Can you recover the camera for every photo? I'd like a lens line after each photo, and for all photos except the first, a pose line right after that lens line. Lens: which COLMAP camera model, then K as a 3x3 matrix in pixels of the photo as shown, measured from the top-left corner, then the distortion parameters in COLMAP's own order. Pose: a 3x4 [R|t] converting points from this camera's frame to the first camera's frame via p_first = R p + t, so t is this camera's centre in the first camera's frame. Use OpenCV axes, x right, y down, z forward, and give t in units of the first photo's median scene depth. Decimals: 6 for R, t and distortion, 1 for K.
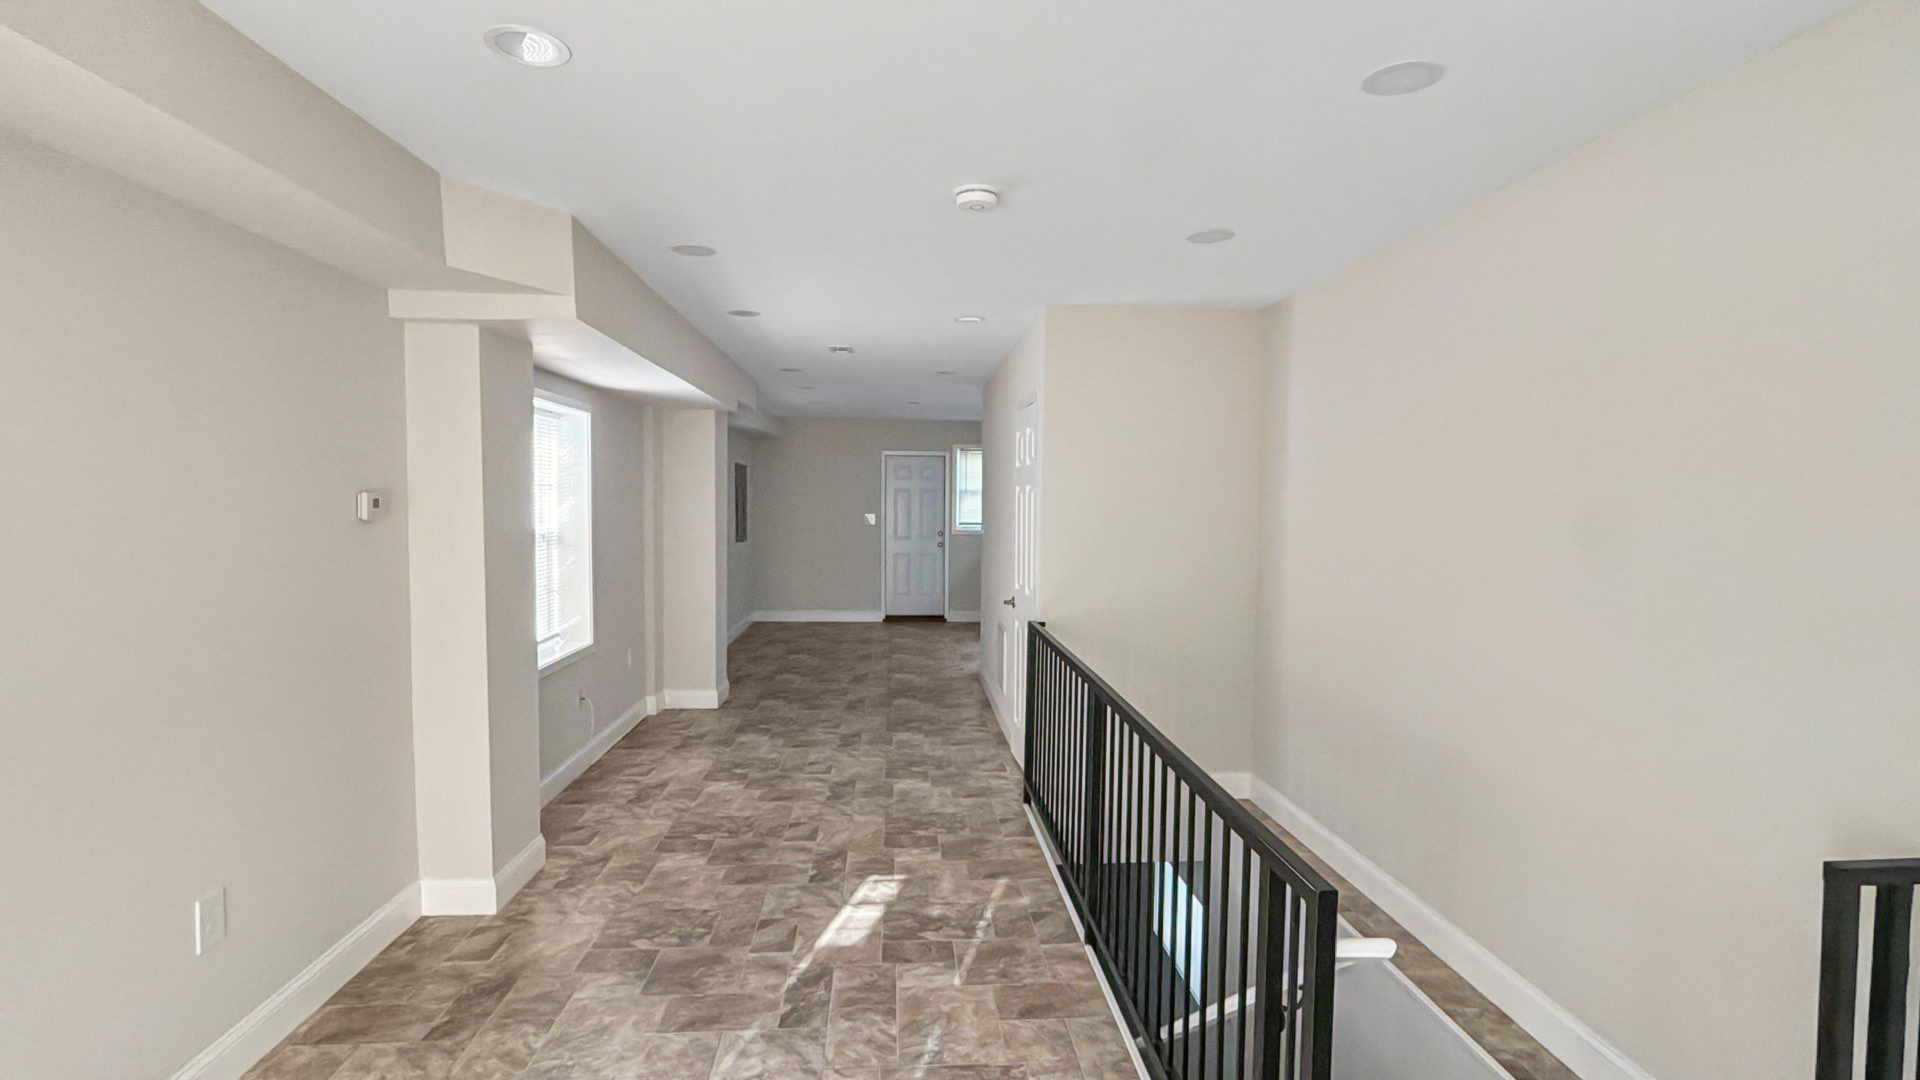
lens RADIAL K [[902.4, 0, 960.0], [0, 902.4, 540.0], [0, 0, 1]] dist [-0.000730, 0.000353]
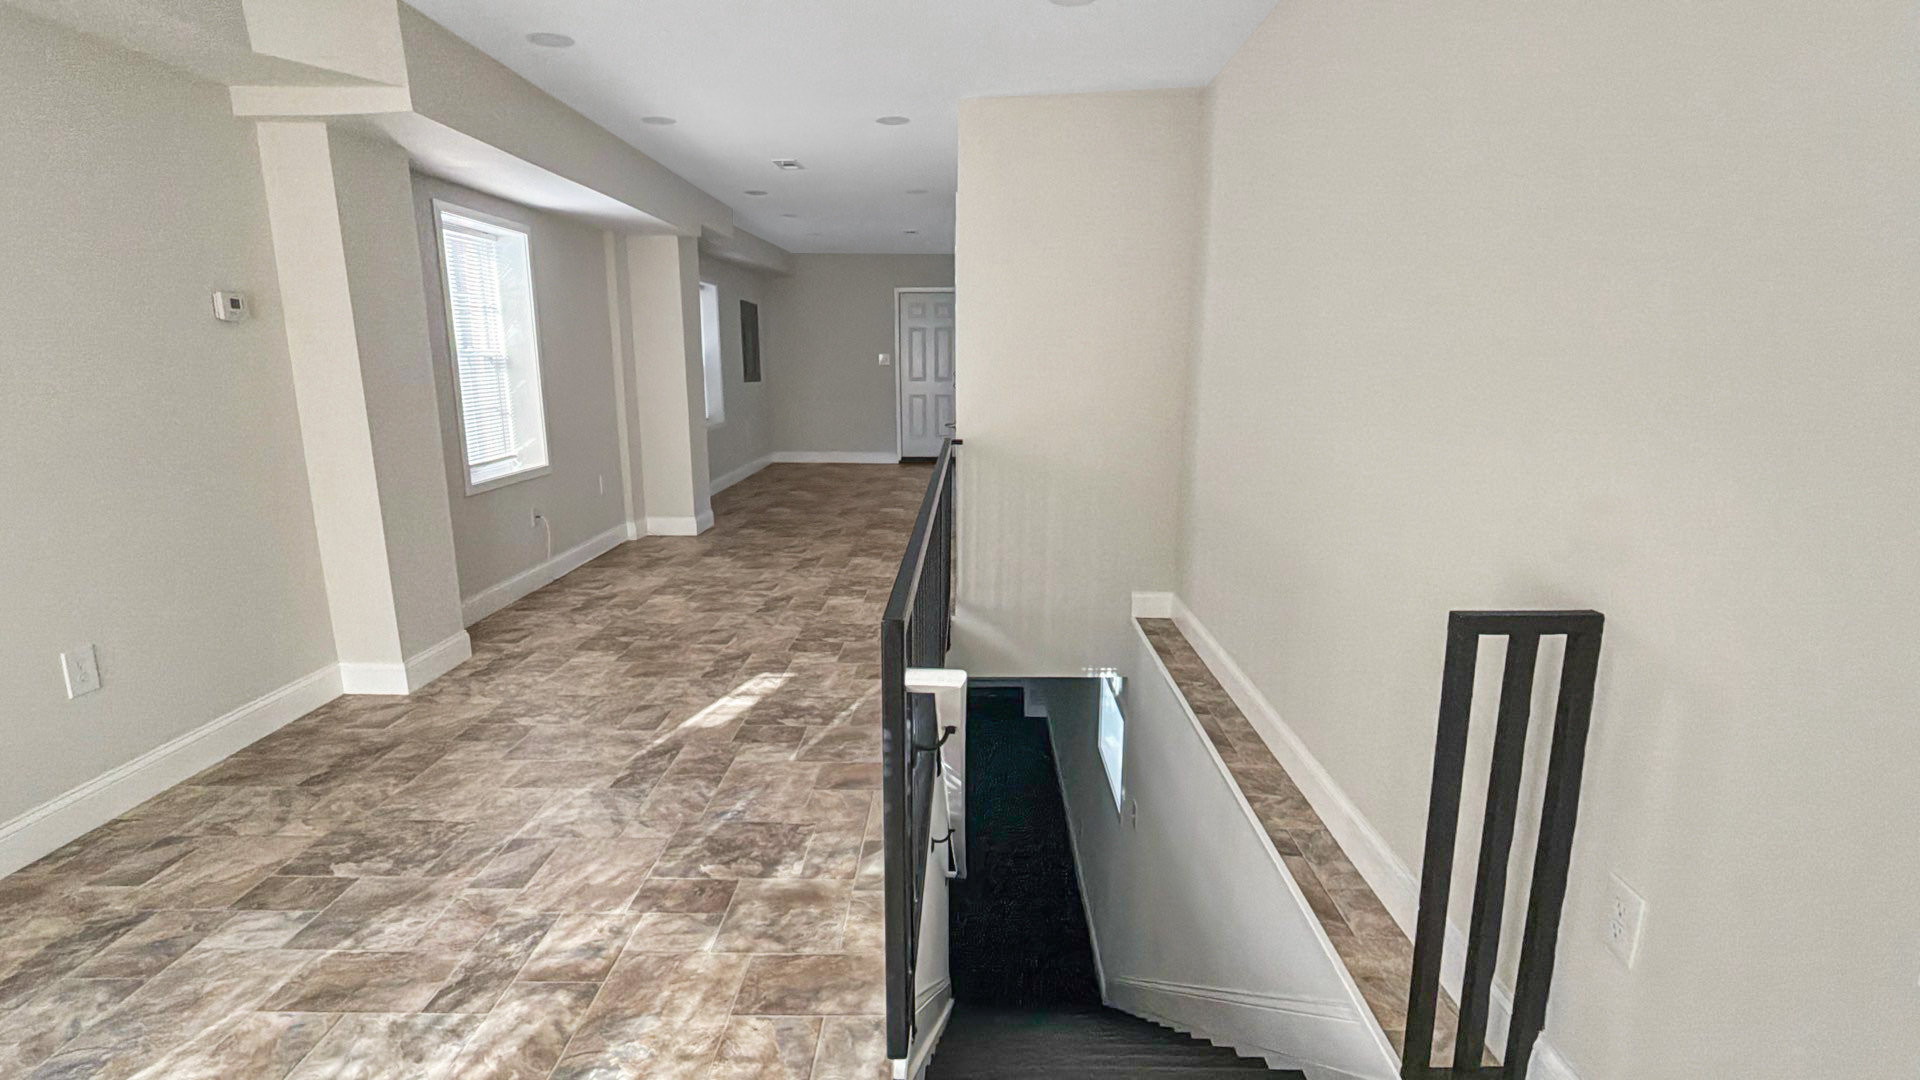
lens RADIAL K [[902.4, 0, 960.0], [0, 902.4, 540.0], [0, 0, 1]] dist [-0.000730, 0.000353]
pose [[0.995957, 0.009366, -0.089338, 0.232865], [0.004746, 0.987674, 0.156453, 0.058077], [0.089702, -0.156244, 0.983637, 0.012255]]
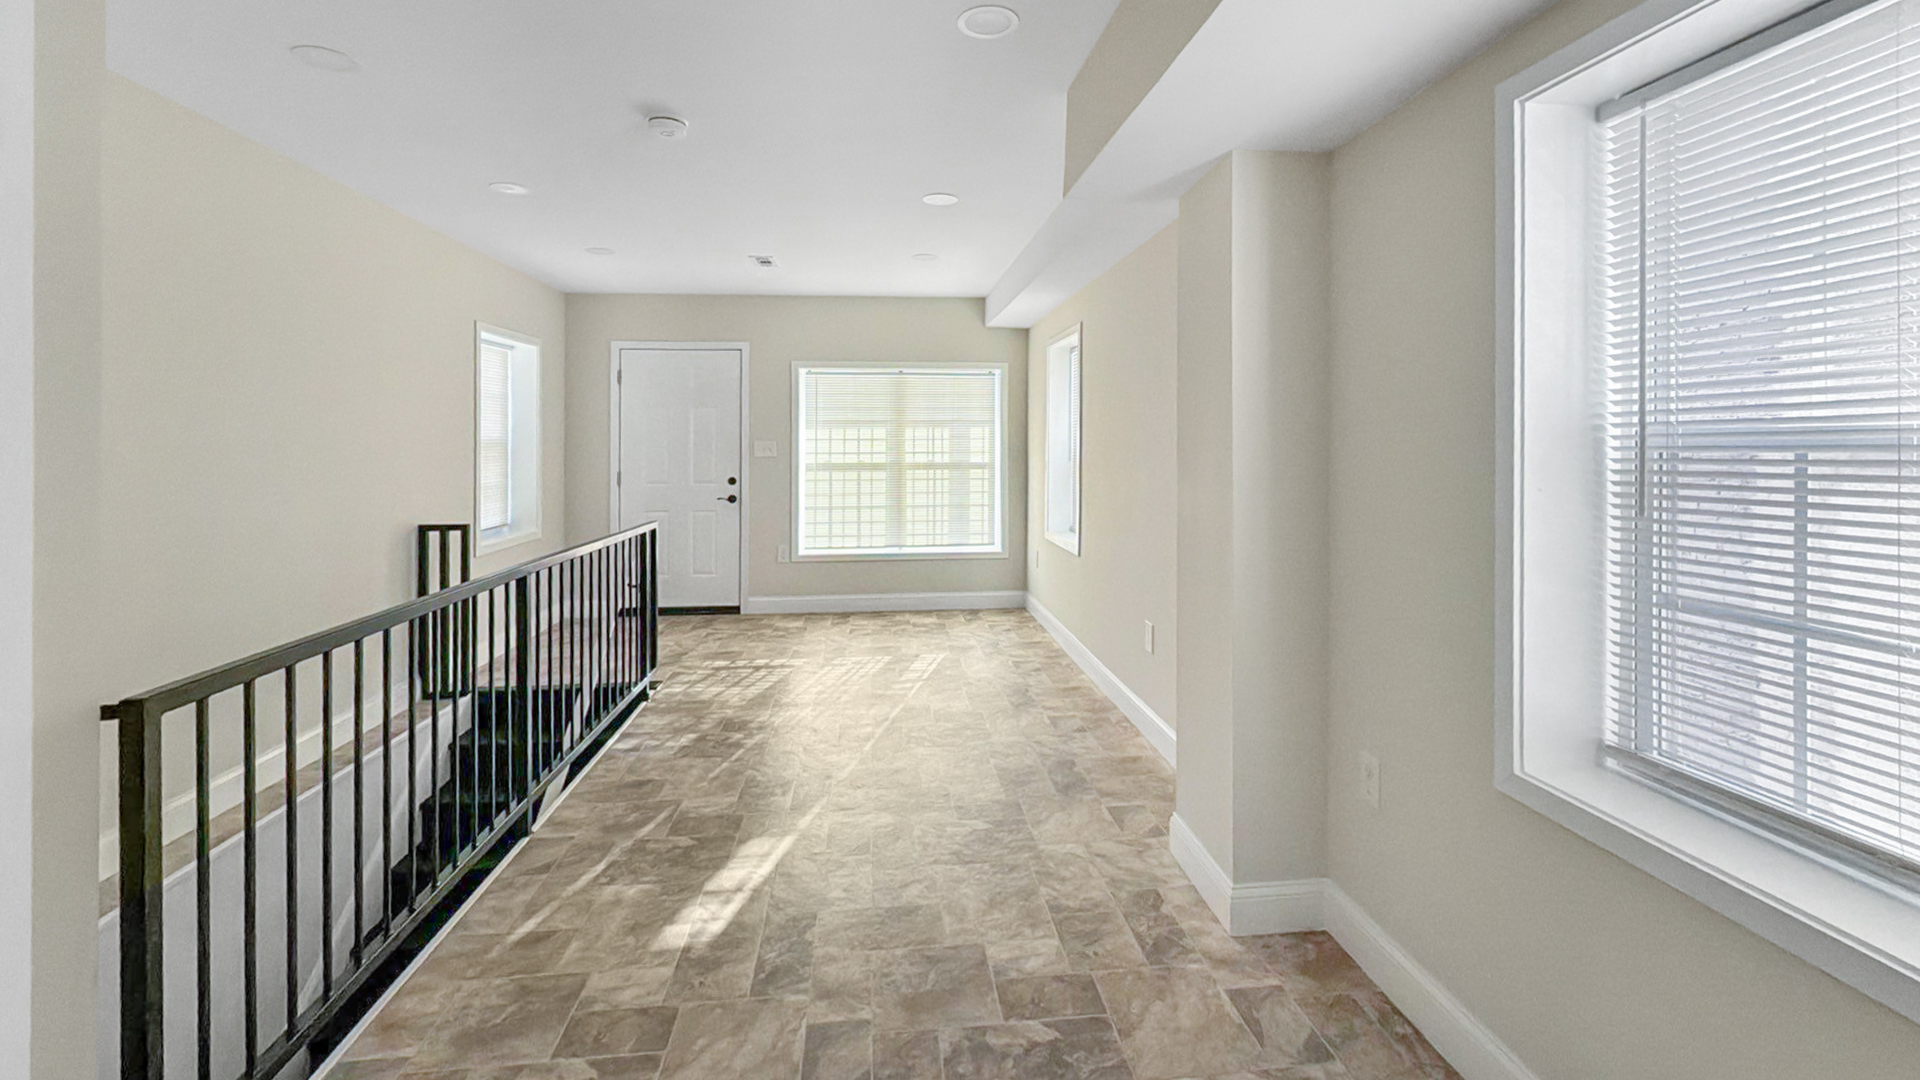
lens RADIAL K [[795.6, 0, 960.0], [0, 795.6, 540.0], [0, 0, 1]] dist [-0.000548, -0.000004]
pose [[-0.999363, 0.002505, -0.035609, -0.264131], [-0.003399, 0.986321, 0.164801, -0.011930], [0.035535, 0.164817, -0.985684, 1.605768]]
